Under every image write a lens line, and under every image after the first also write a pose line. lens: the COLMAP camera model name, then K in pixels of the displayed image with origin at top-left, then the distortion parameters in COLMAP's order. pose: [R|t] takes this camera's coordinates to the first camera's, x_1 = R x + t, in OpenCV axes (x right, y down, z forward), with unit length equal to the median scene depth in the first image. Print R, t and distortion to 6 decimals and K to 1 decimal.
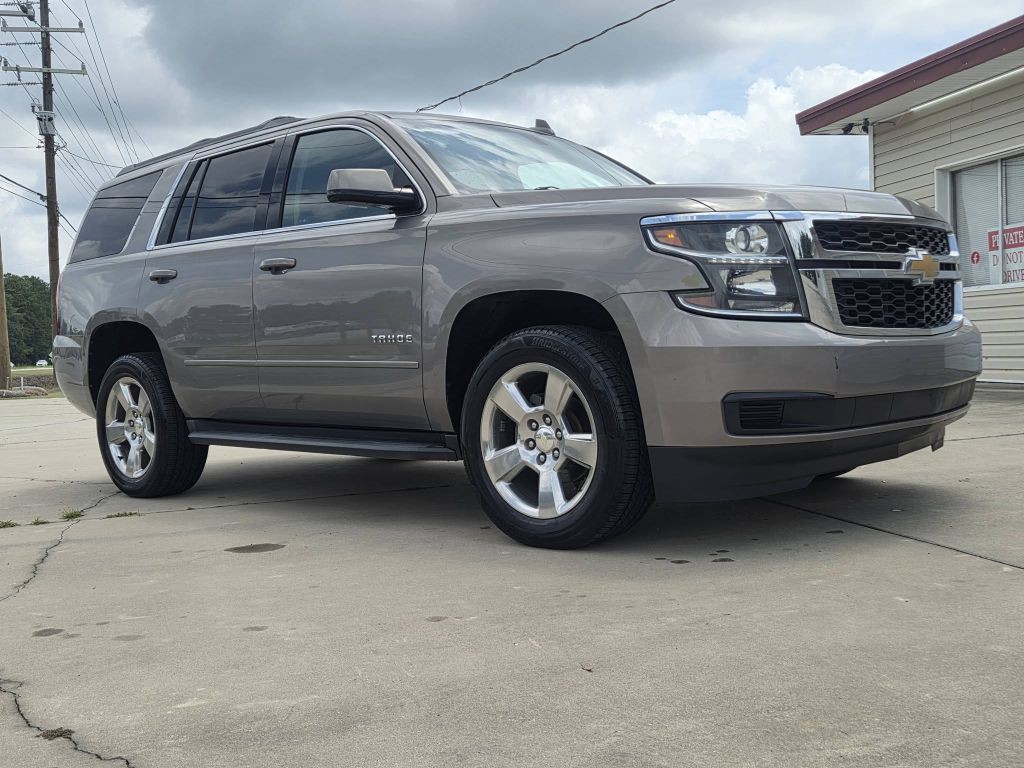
lens RADIAL K [[1074.3, 0, 503.3], [0, 1074.3, 385.6], [0, 0, 1]] dist [0.059632, 0.000000]
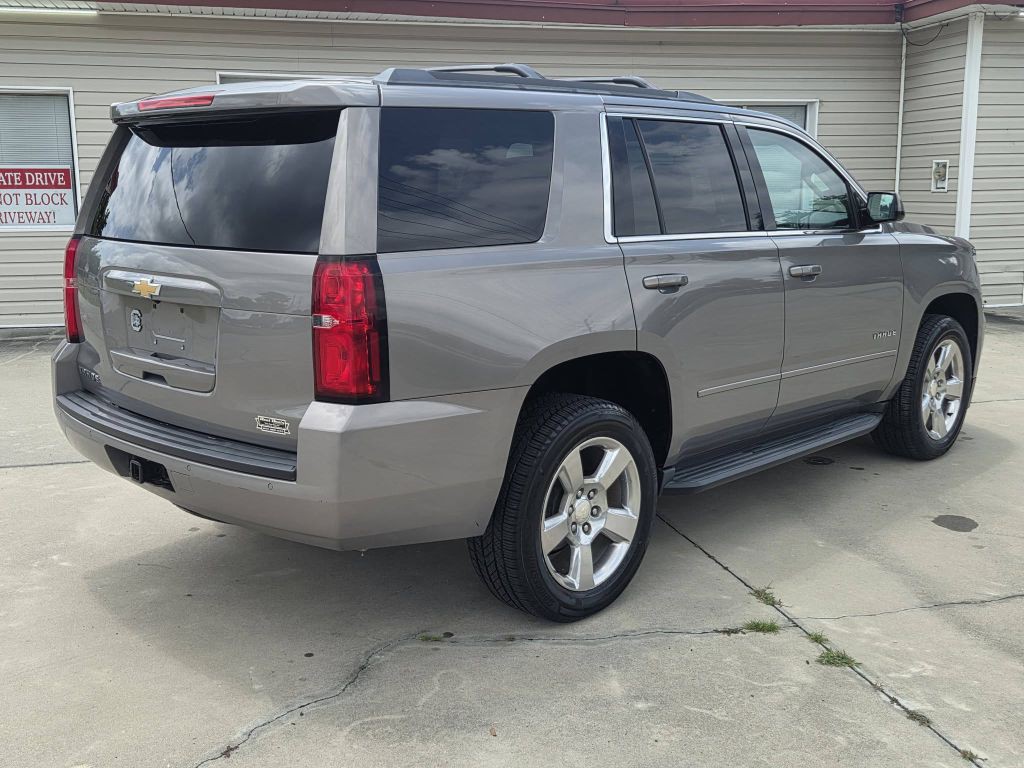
lens RADIAL K [[1074.3, 0, 507.7], [0, 1074.3, 380.7], [0, 0, 1]] dist [0.059632, 0.000000]
pose [[-0.004866, -0.136822, 0.990584, -1.477274], [0.043839, 0.989614, 0.136903, -0.198800], [-0.999027, 0.044092, 0.001183, 1.587048]]
